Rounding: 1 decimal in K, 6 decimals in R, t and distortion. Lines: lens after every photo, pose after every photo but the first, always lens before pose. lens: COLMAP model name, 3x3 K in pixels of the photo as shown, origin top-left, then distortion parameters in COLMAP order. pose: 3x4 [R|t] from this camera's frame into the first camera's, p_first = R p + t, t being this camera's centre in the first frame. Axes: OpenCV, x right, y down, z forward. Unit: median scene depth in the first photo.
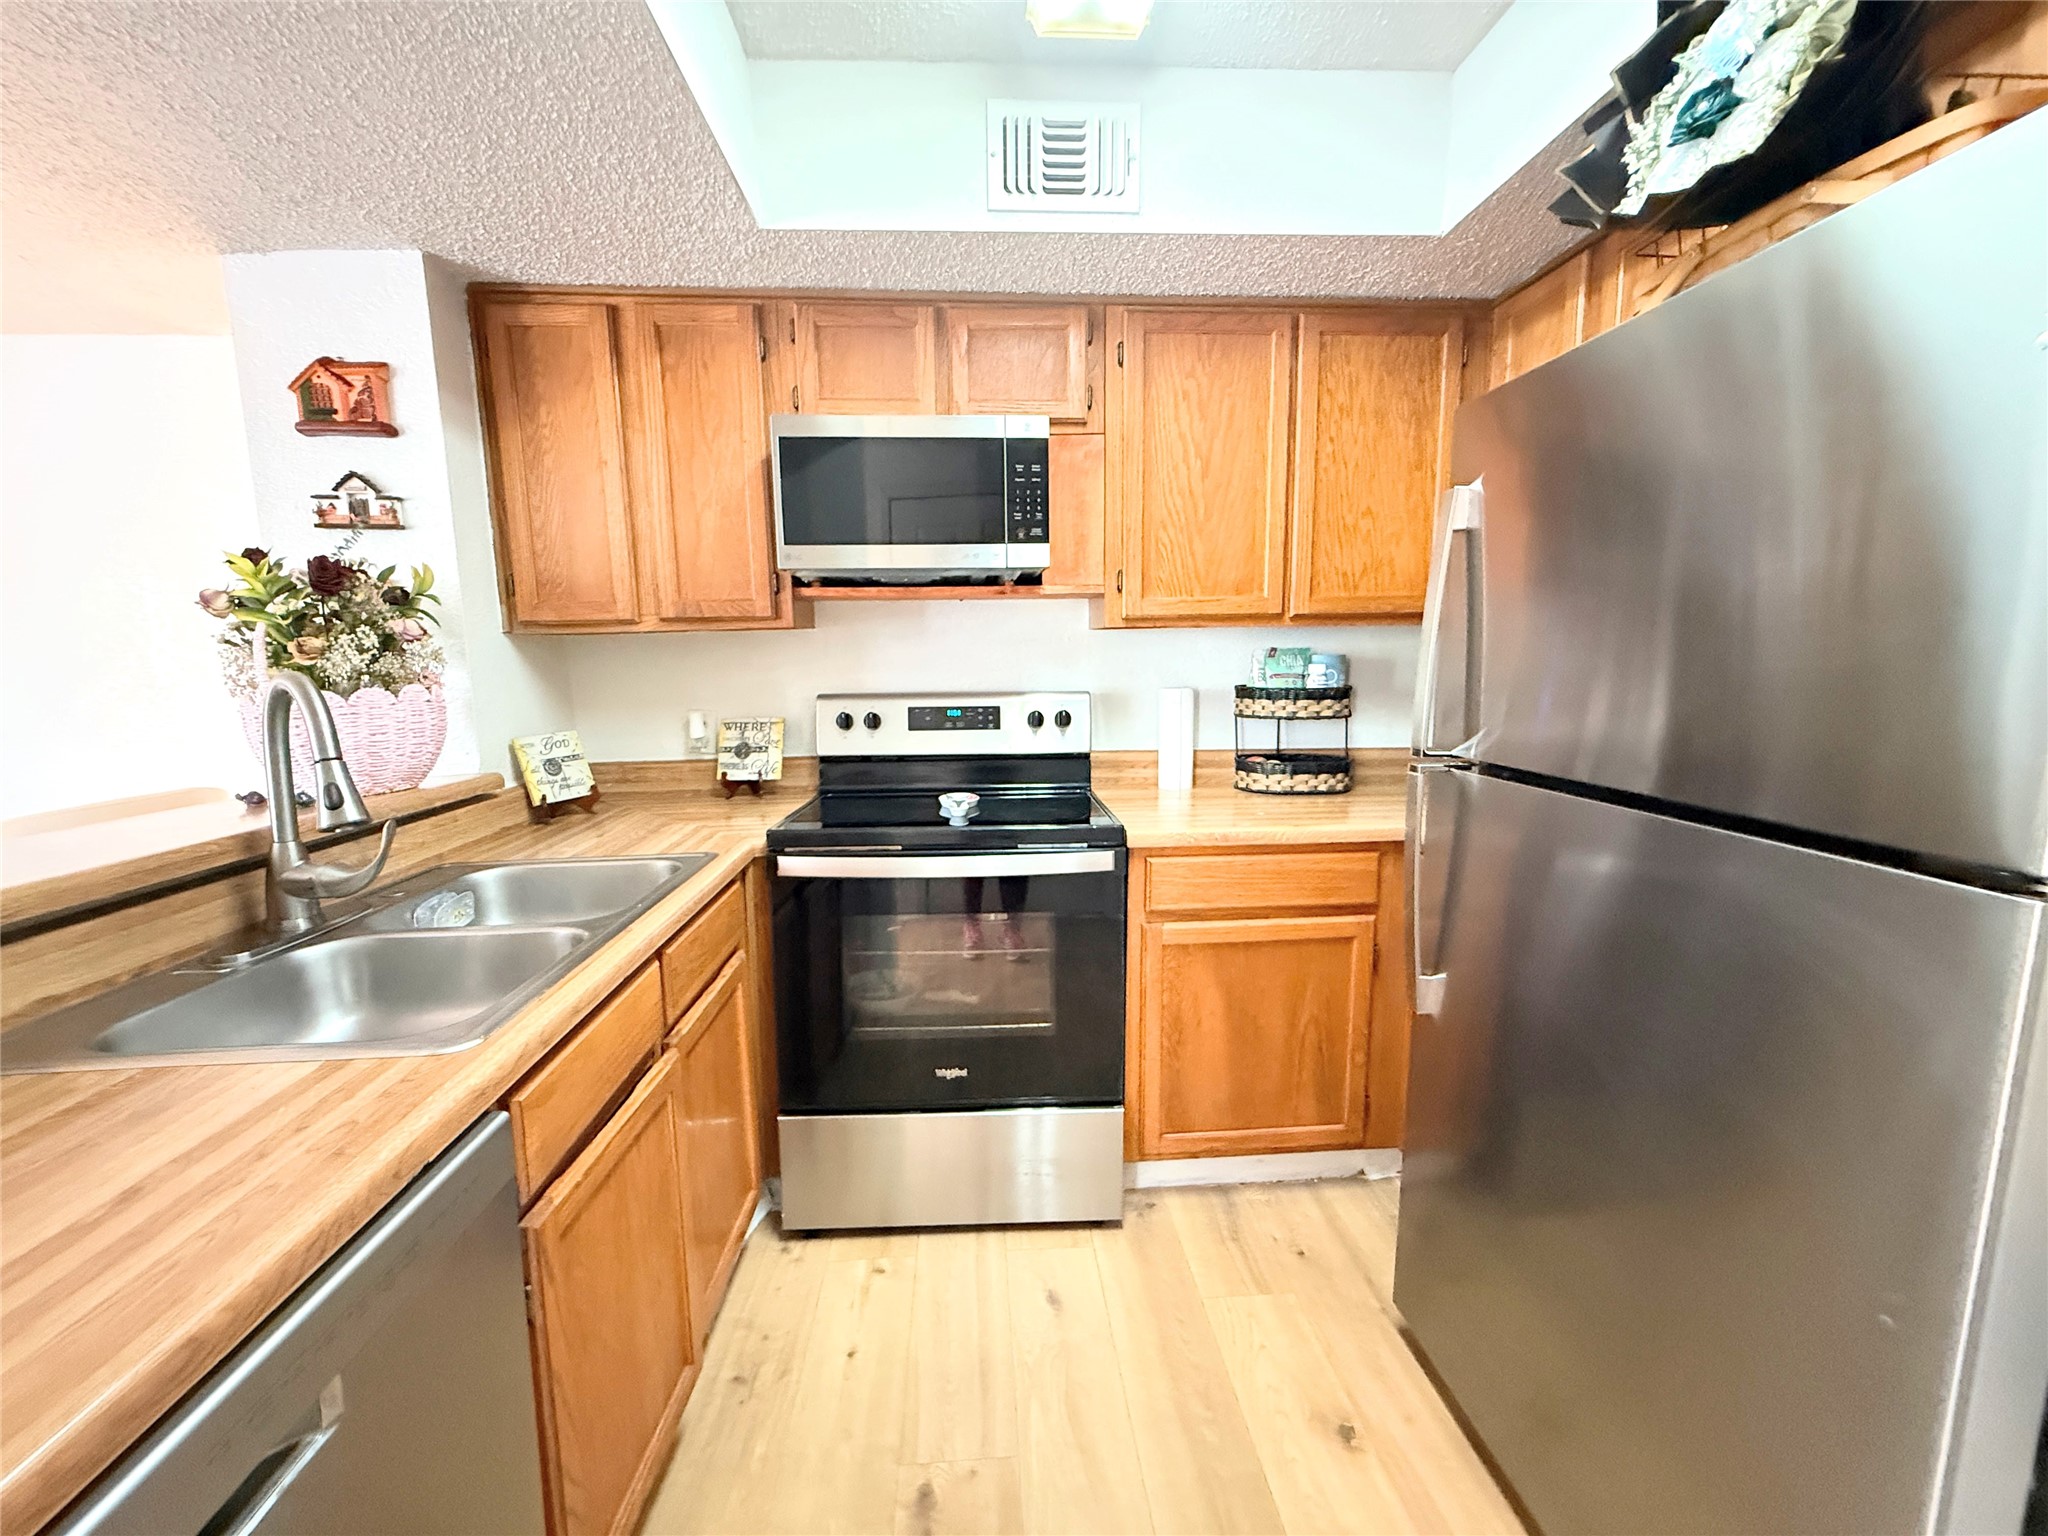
lens RADIAL K [[818.4, 0, 1018.2], [0, 818.4, 767.0], [0, 0, 1]] dist [0.001376, -0.000288]
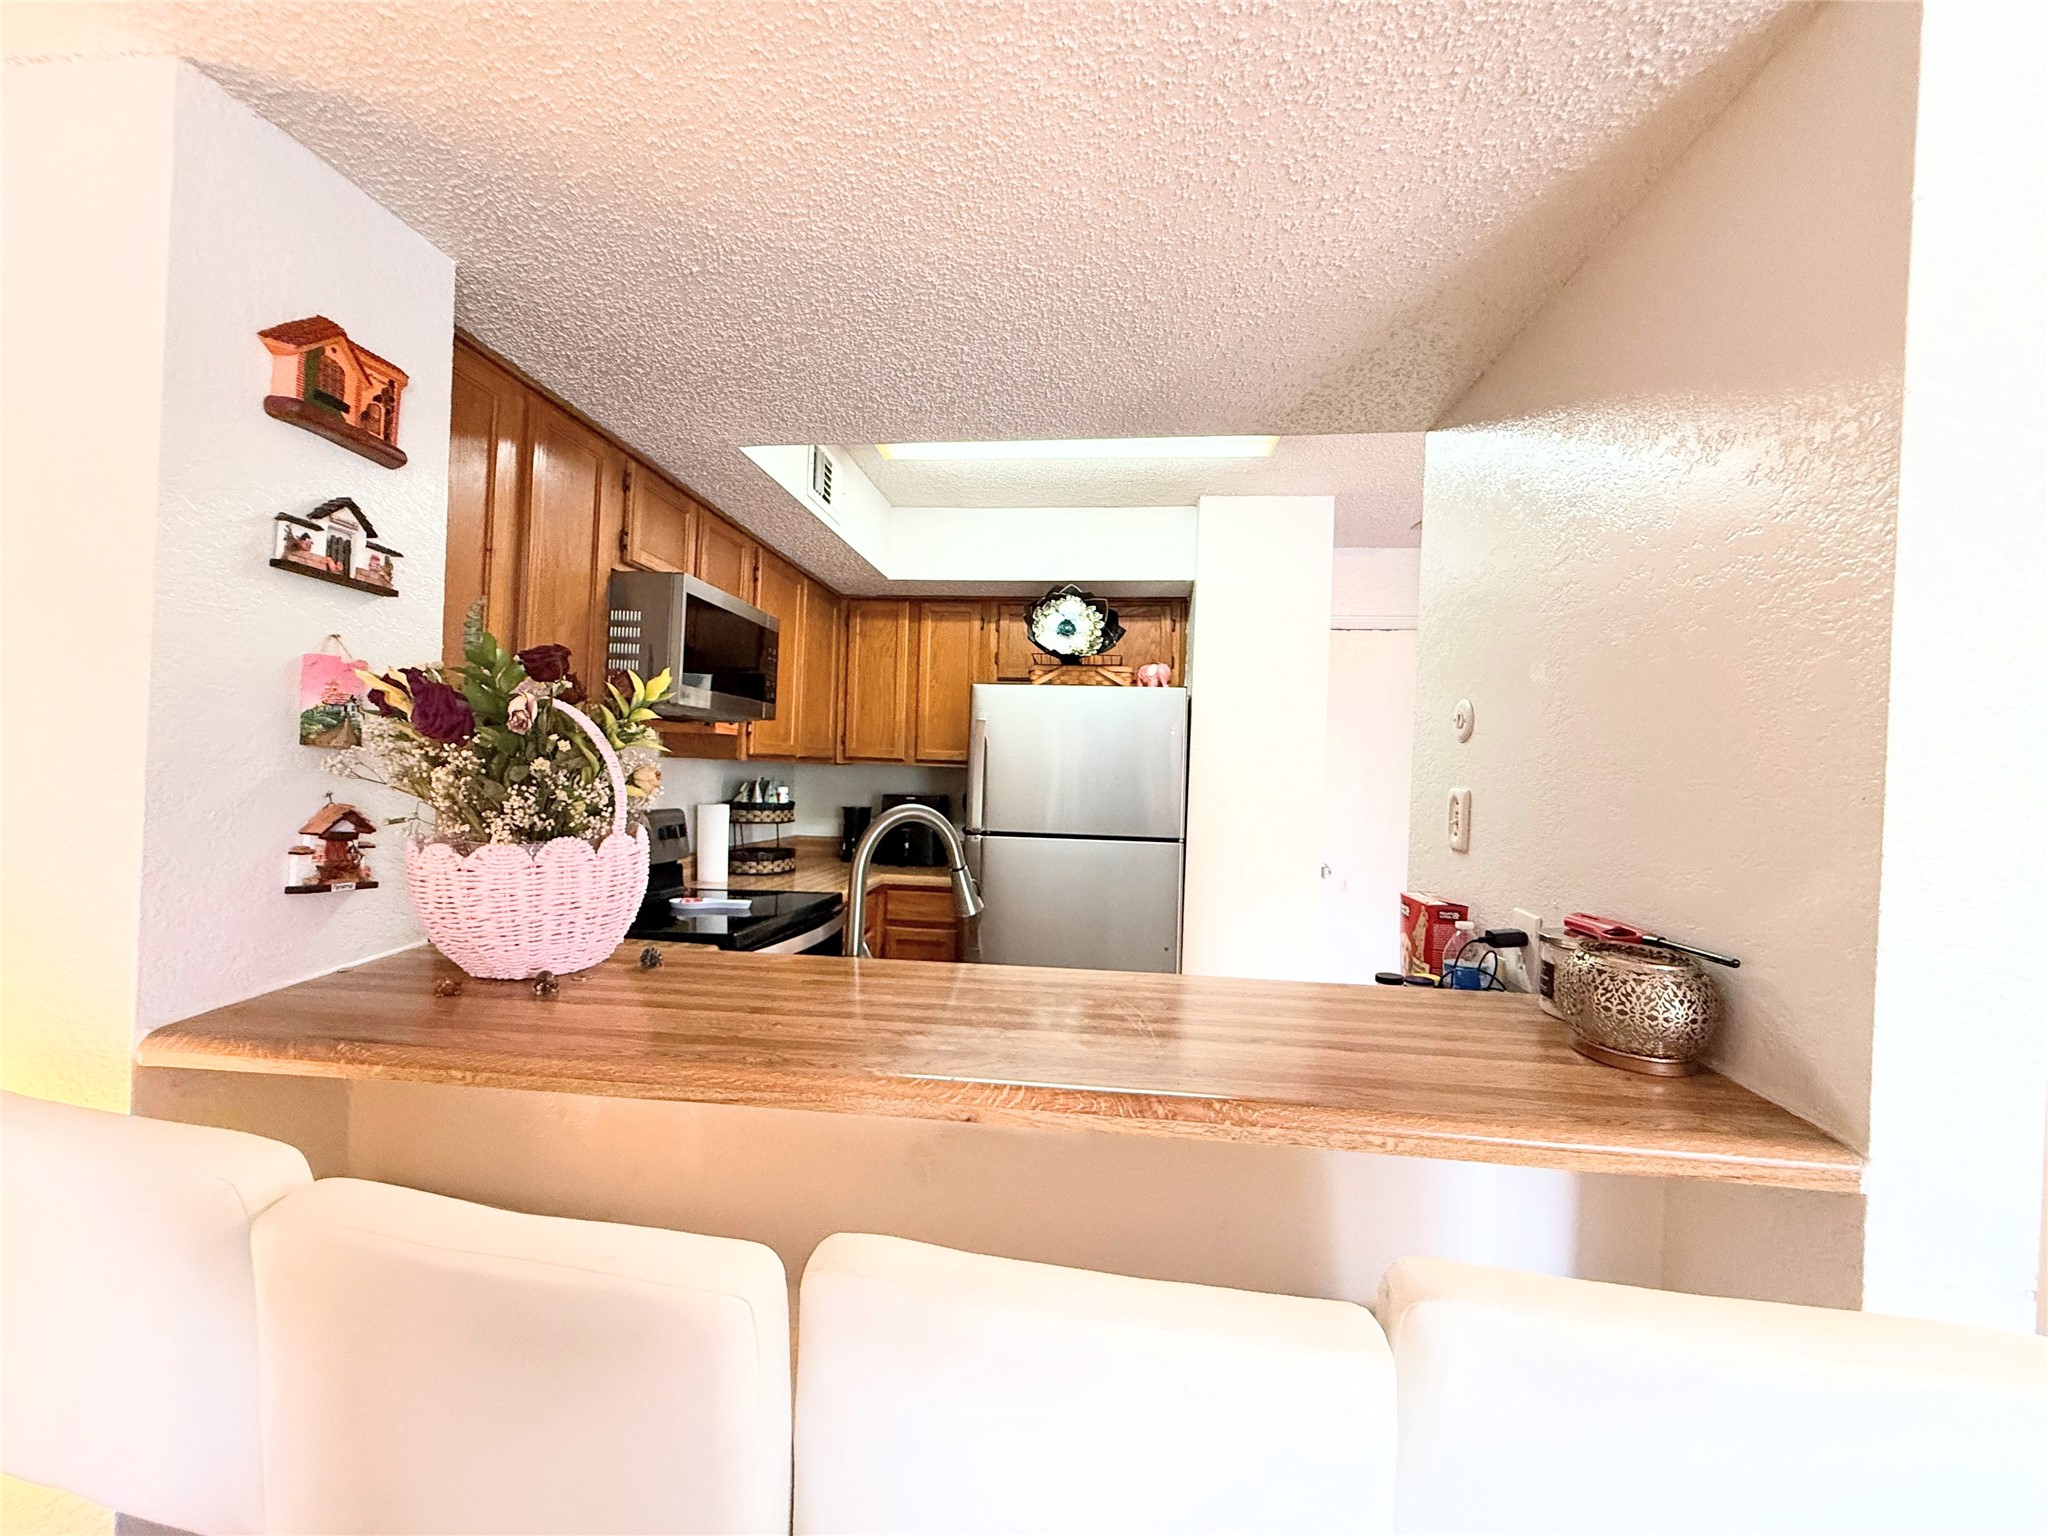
lens RADIAL K [[818.4, 0, 1018.2], [0, 818.4, 767.0], [0, 0, 1]] dist [0.001376, -0.000288]
pose [[0.166007, 0.025434, 0.985796, -1.212908], [0.102508, 0.993807, -0.042903, -0.058163], [-0.980782, 0.108174, 0.162372, 0.349755]]
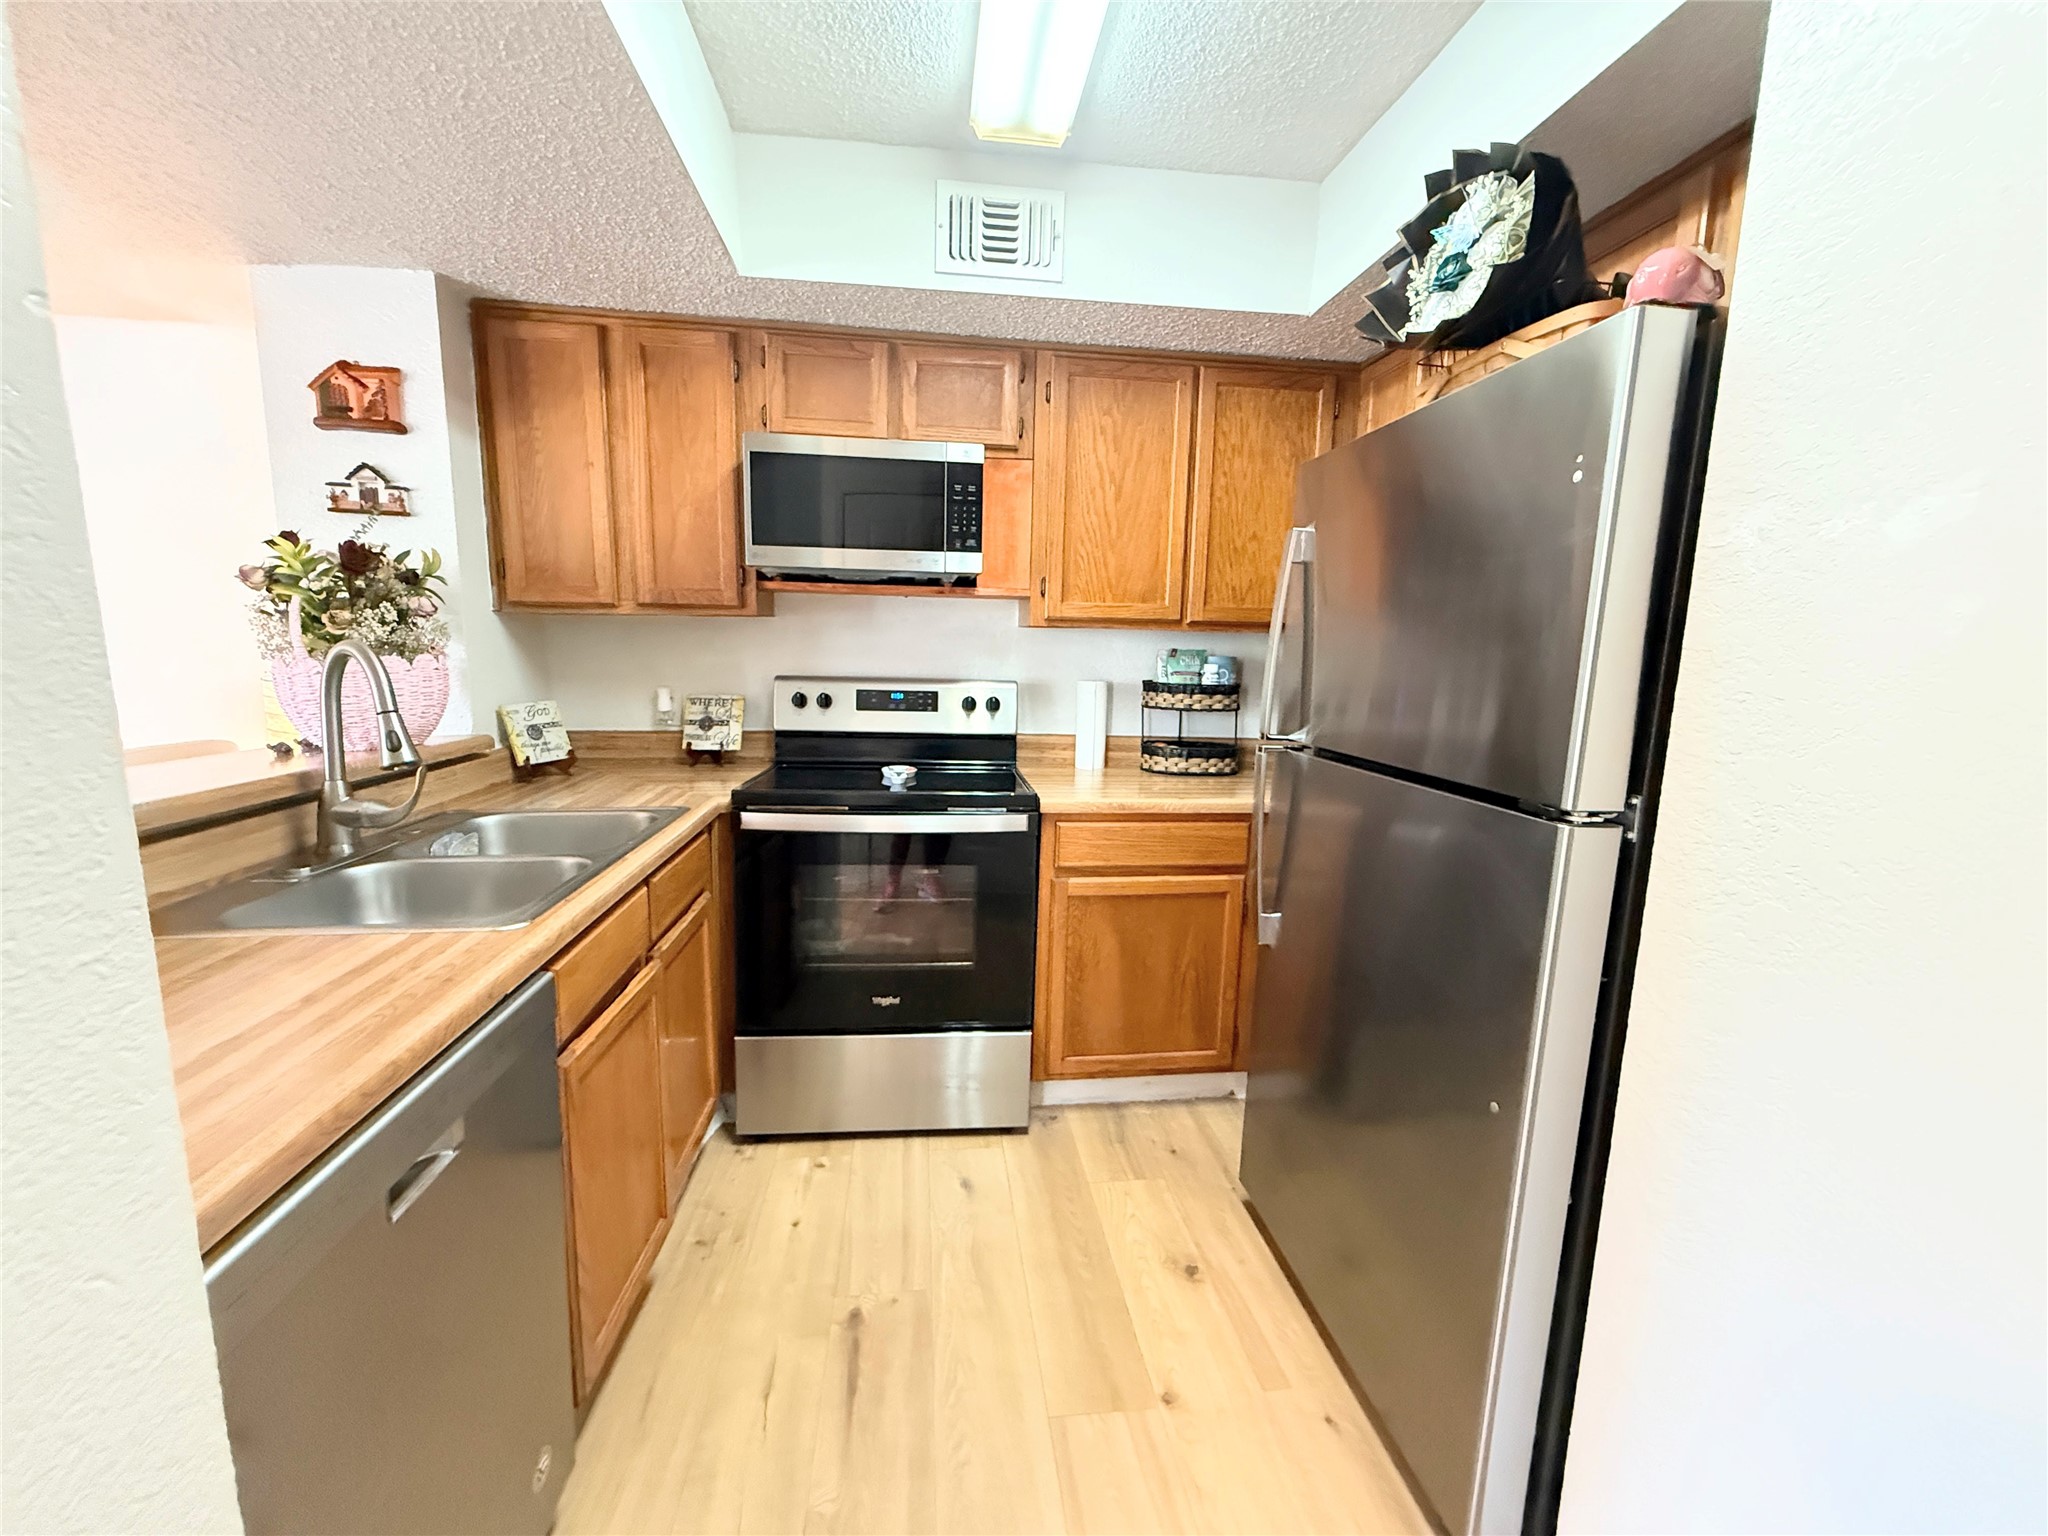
lens RADIAL K [[818.4, 0, 1018.2], [0, 818.4, 767.0], [0, 0, 1]] dist [0.001376, -0.000288]
pose [[0.997540, 0.026637, 0.064834, 0.020792], [-0.027274, 0.999588, 0.008950, 0.020309], [-0.064569, -0.010696, 0.997856, -0.167529]]
